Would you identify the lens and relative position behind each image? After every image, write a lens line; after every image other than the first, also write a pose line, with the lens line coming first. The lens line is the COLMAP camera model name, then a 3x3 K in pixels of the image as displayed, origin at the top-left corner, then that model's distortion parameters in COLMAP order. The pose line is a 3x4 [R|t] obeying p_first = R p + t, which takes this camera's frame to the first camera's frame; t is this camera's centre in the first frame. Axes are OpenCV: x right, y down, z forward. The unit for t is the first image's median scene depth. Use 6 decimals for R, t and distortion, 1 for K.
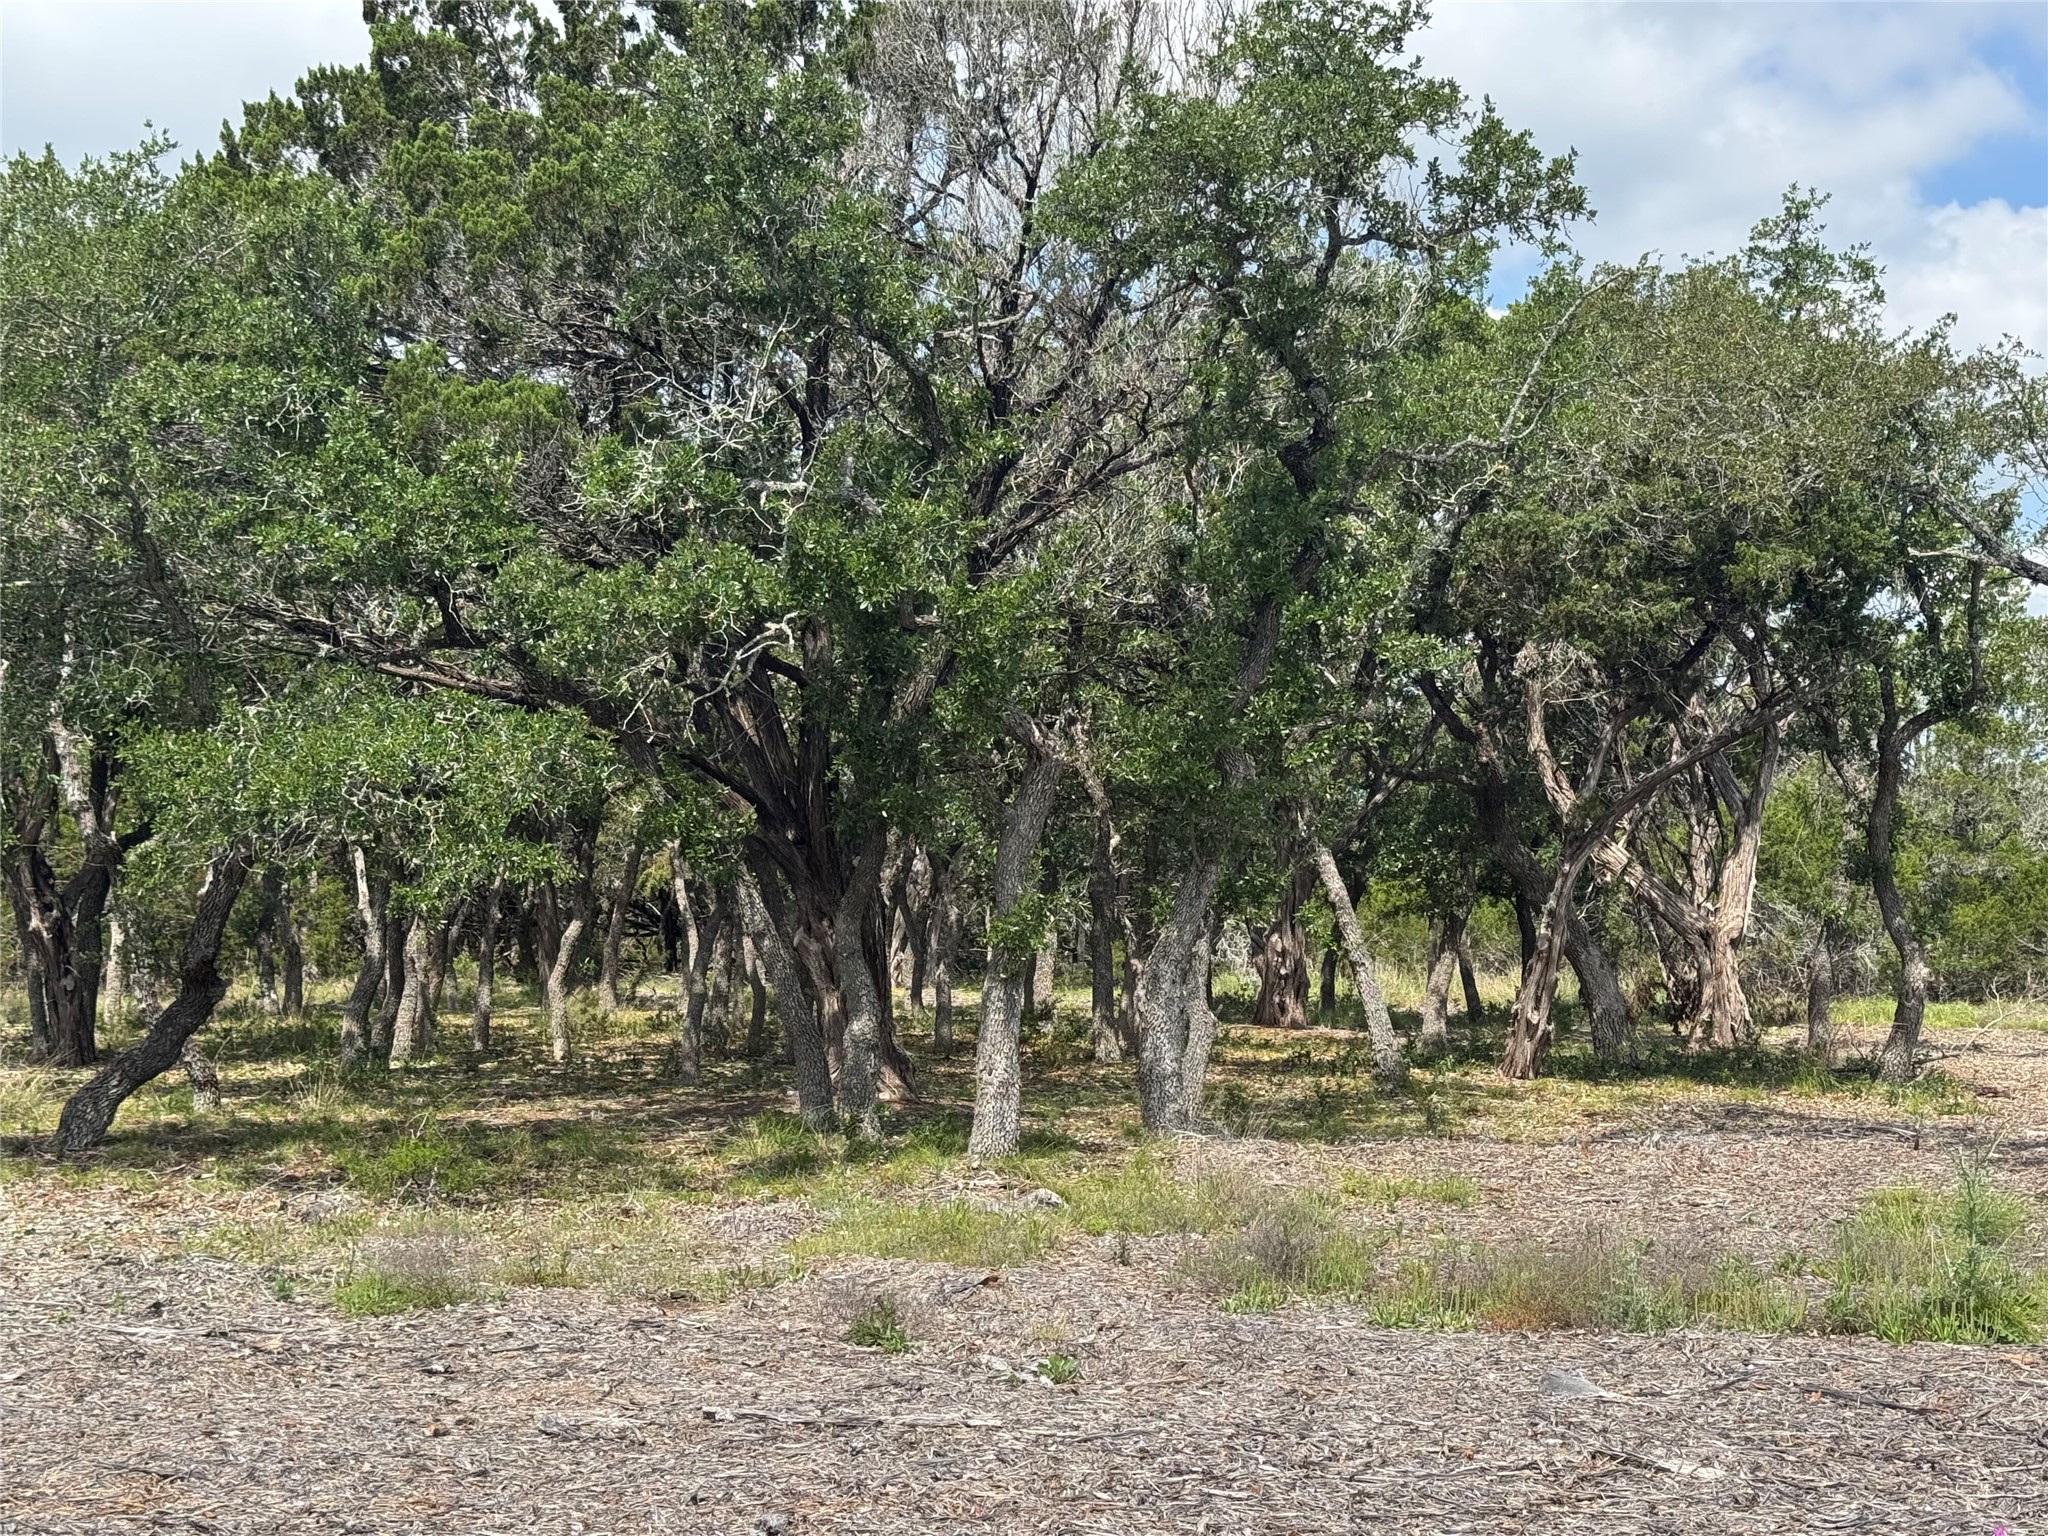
lens RADIAL K [[3036.9, 0, 1023.0], [0, 3036.9, 770.3], [0, 0, 1]] dist [0.064330, 0.000000]
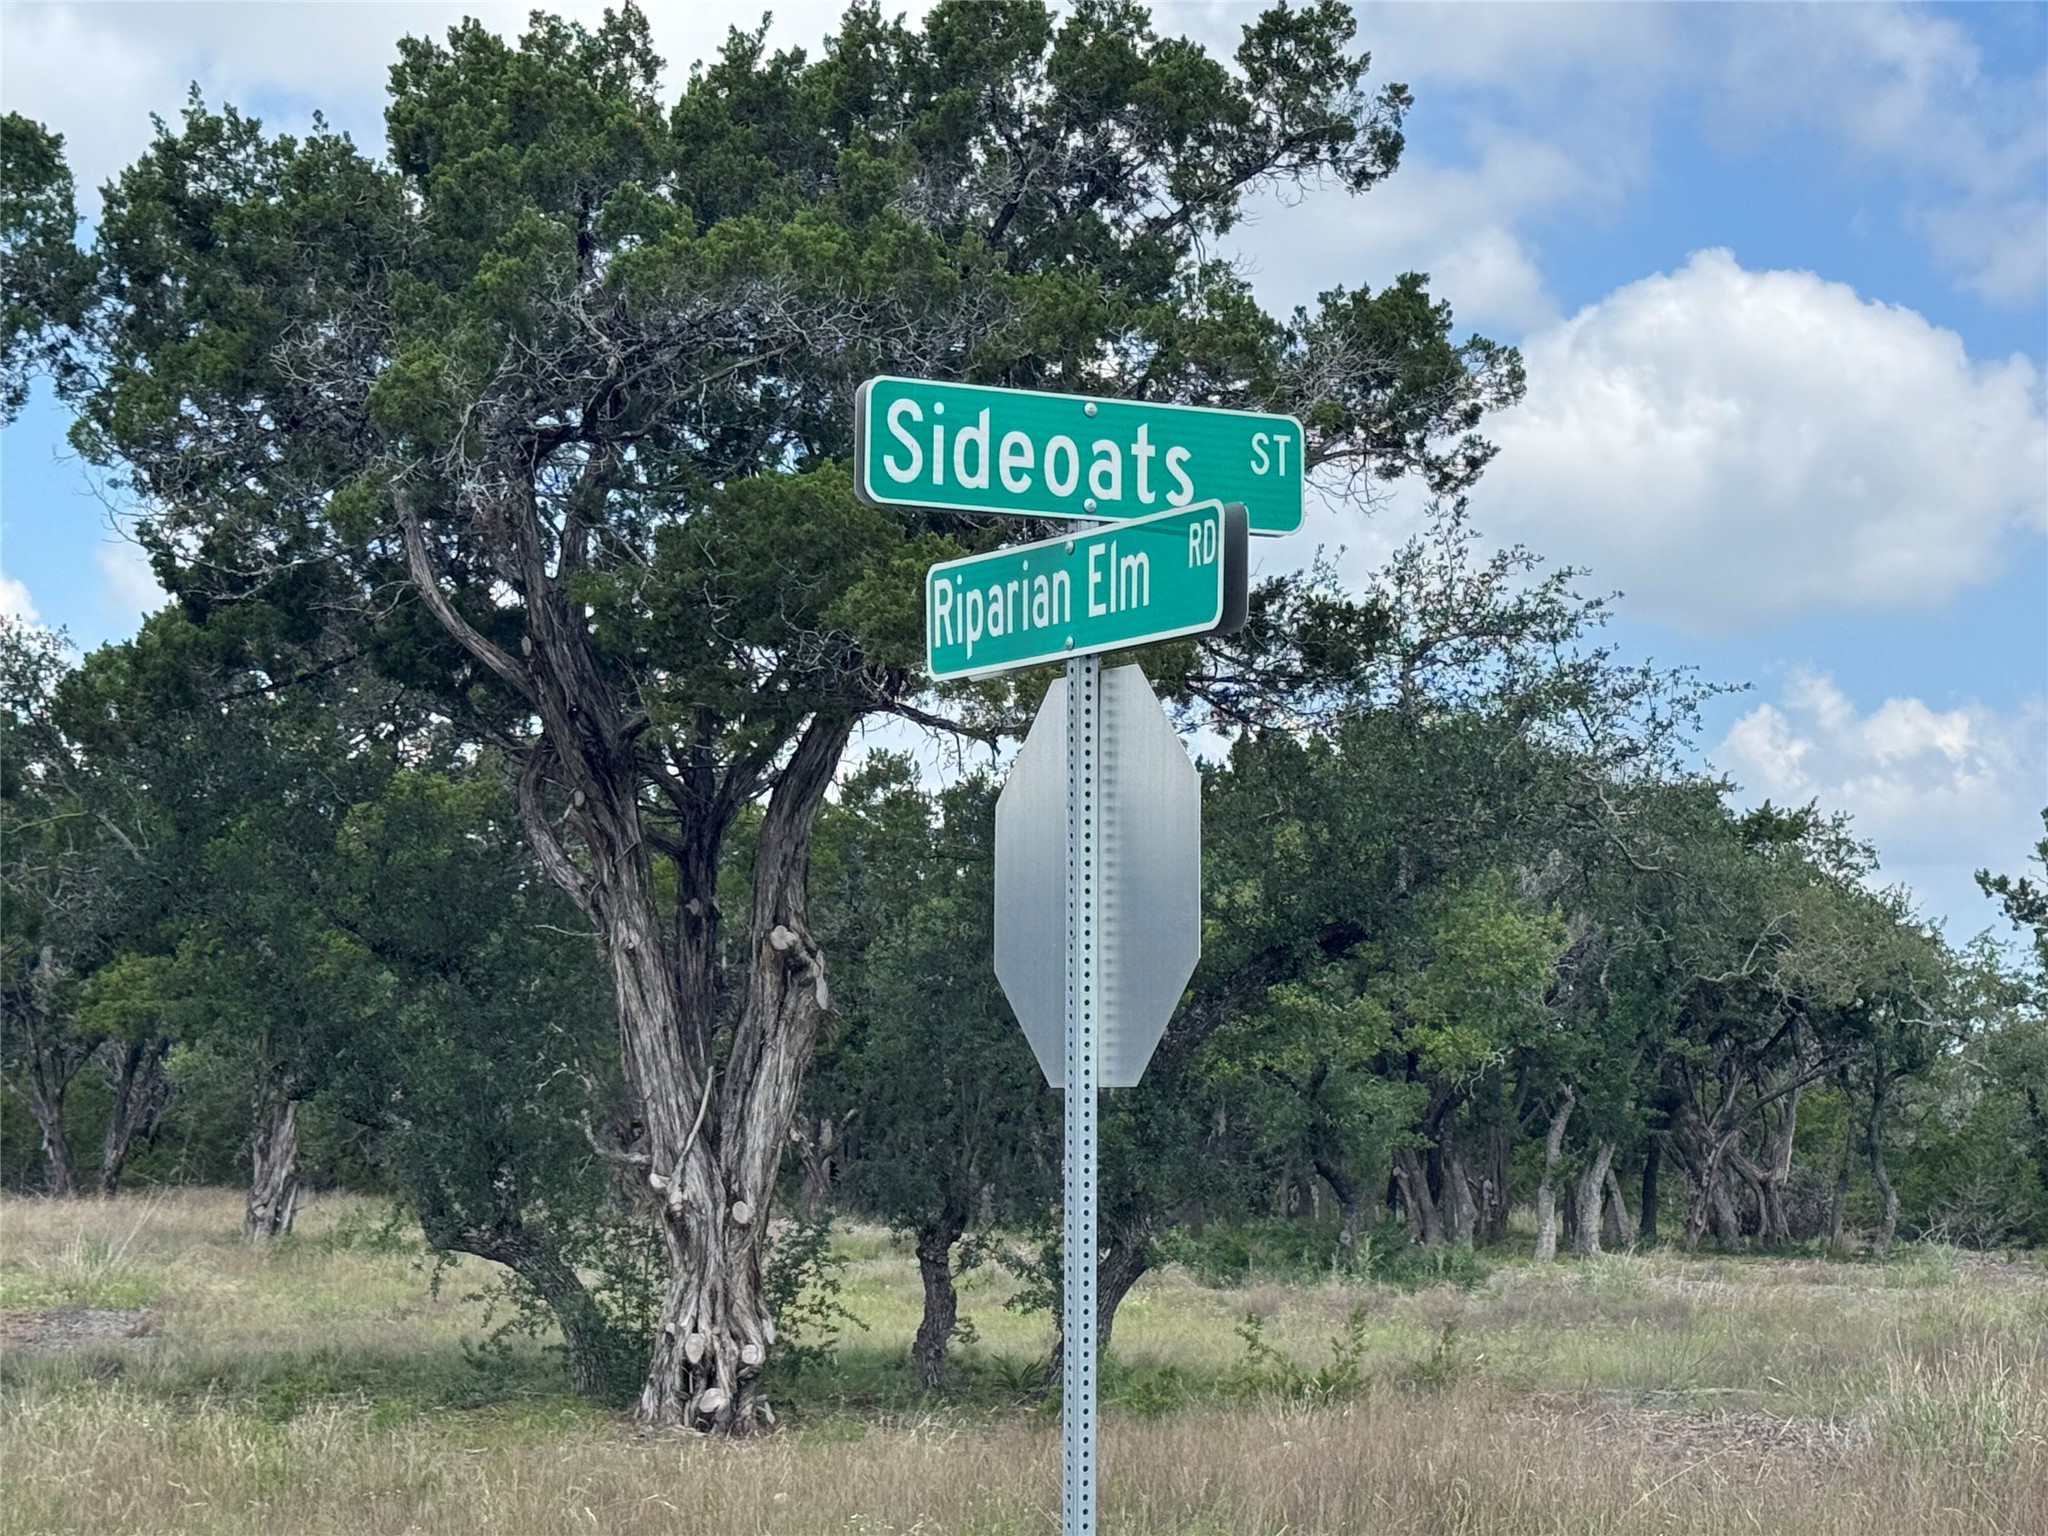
lens RADIAL K [[4236.4, 0, 1024.2], [0, 4236.4, 767.1], [0, 0, 1]] dist [0.035418, 0.000000]
pose [[0.994440, 0.024560, 0.102404, -0.566970], [-0.019513, 0.998558, -0.050002, -0.066866], [-0.103485, 0.047726, 0.993485, -1.724733]]
